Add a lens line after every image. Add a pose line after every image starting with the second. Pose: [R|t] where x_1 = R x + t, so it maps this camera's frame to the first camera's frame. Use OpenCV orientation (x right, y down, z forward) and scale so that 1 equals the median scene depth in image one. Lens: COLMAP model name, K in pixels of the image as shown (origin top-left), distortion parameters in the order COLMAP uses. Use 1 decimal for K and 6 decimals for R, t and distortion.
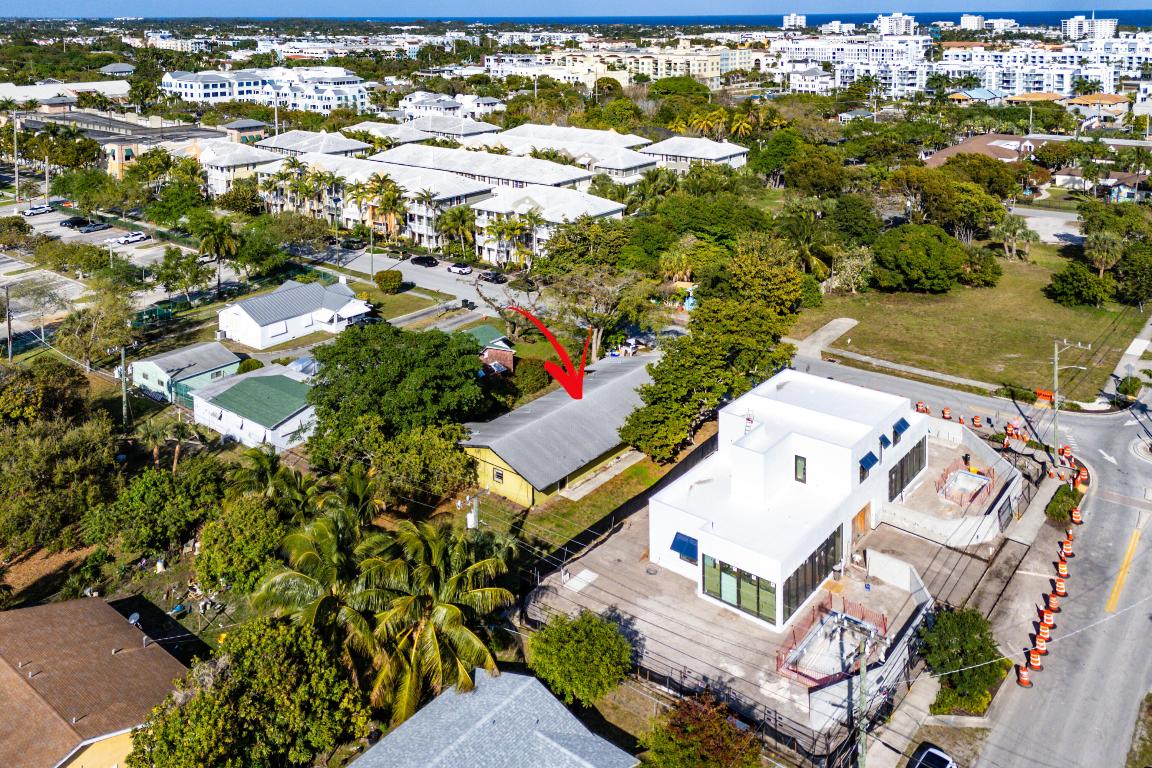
lens RADIAL K [[858.8, 0, 576.0], [0, 858.8, 384.0], [0, 0, 1]] dist [0.132799, -0.207087]
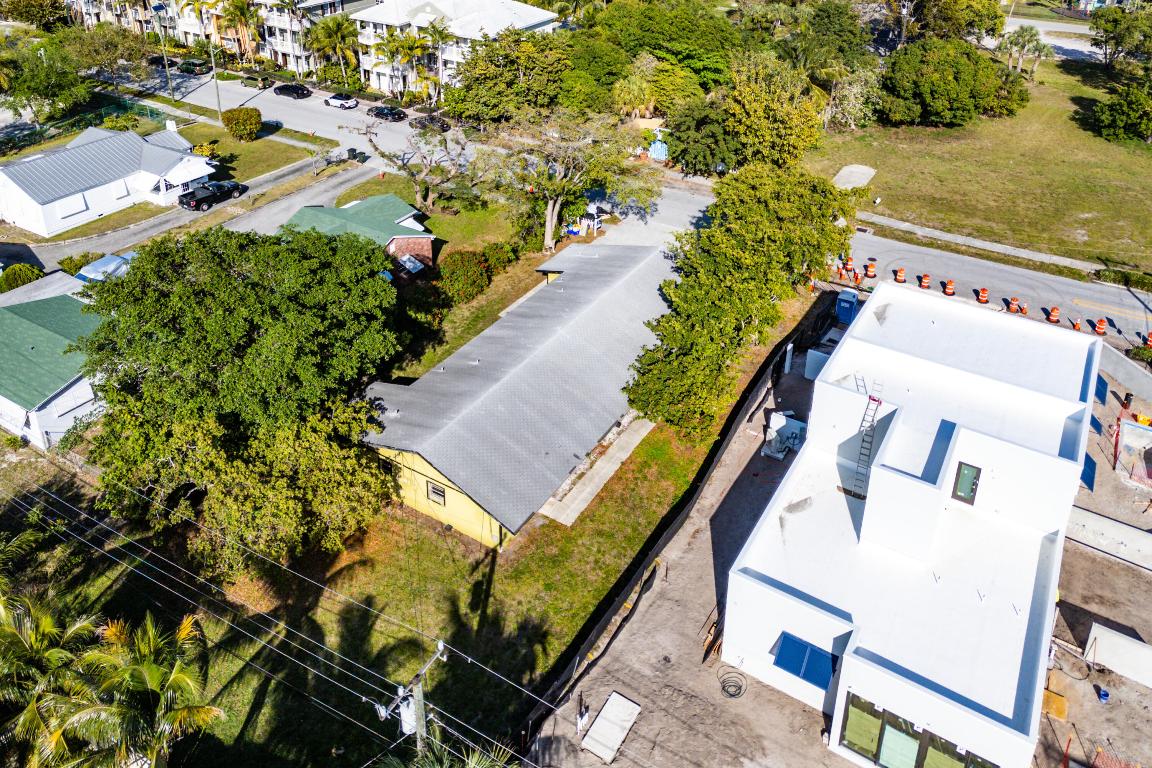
lens RADIAL K [[849.0, 0, 583.6], [0, 849.0, 307.6], [0, 0, 1]] dist [0.063177, -0.033963]
pose [[0.990561, -0.048895, 0.128052, -0.031813], [0.032024, 0.990912, 0.130643, -0.049974], [-0.133276, -0.125309, 0.983125, 0.229701]]
